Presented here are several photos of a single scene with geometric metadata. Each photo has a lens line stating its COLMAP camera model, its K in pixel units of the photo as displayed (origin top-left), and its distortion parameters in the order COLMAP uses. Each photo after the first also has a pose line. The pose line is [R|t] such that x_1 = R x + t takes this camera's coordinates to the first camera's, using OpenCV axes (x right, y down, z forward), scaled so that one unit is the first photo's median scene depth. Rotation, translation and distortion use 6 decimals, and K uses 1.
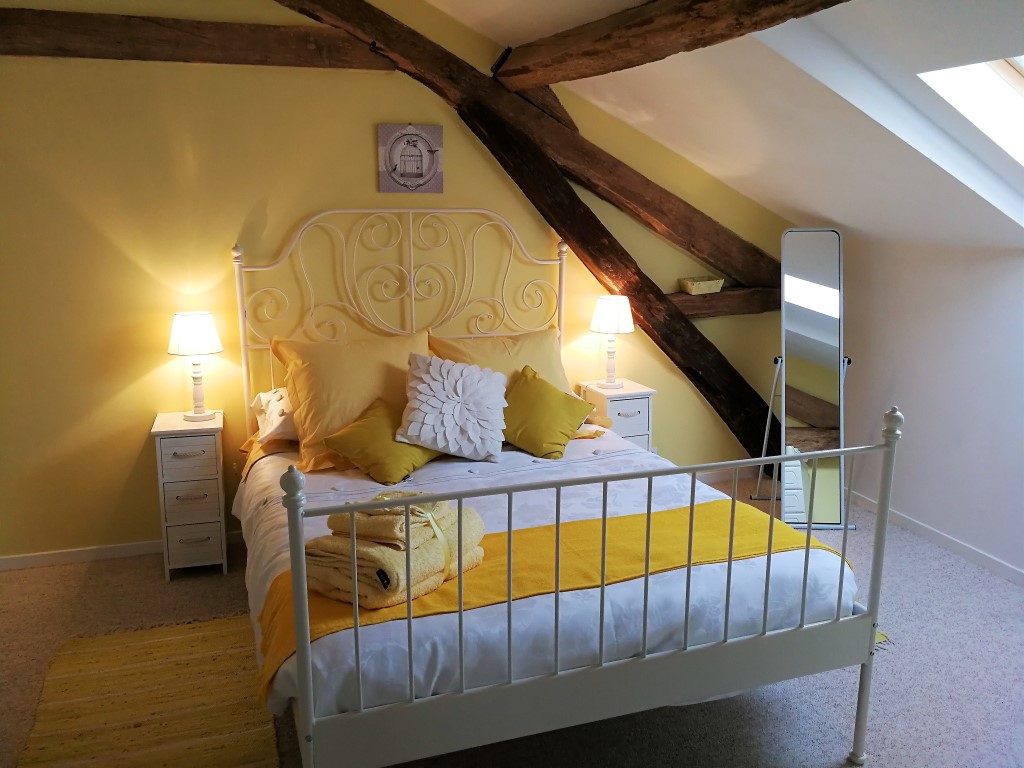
lens RADIAL K [[839.8, 0, 512.0], [0, 839.8, 384.0], [0, 0, 1]] dist [-0.001849, -0.014836]
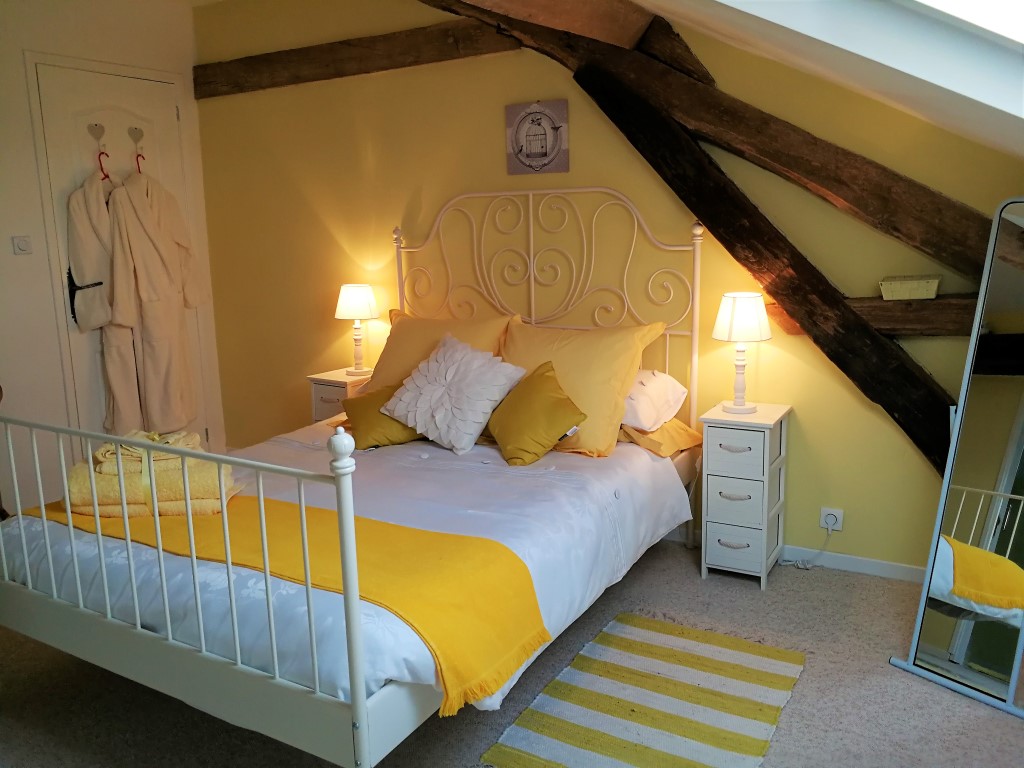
lens RADIAL K [[849.9, 0, 512.0], [0, 849.9, 384.0], [0, 0, 1]] dist [-0.002840, 0.003756]
pose [[0.630163, 0.134105, -0.764795, 0.639393], [-0.134214, 0.988959, 0.062825, -0.046307], [0.764776, 0.063056, 0.641204, 0.368137]]
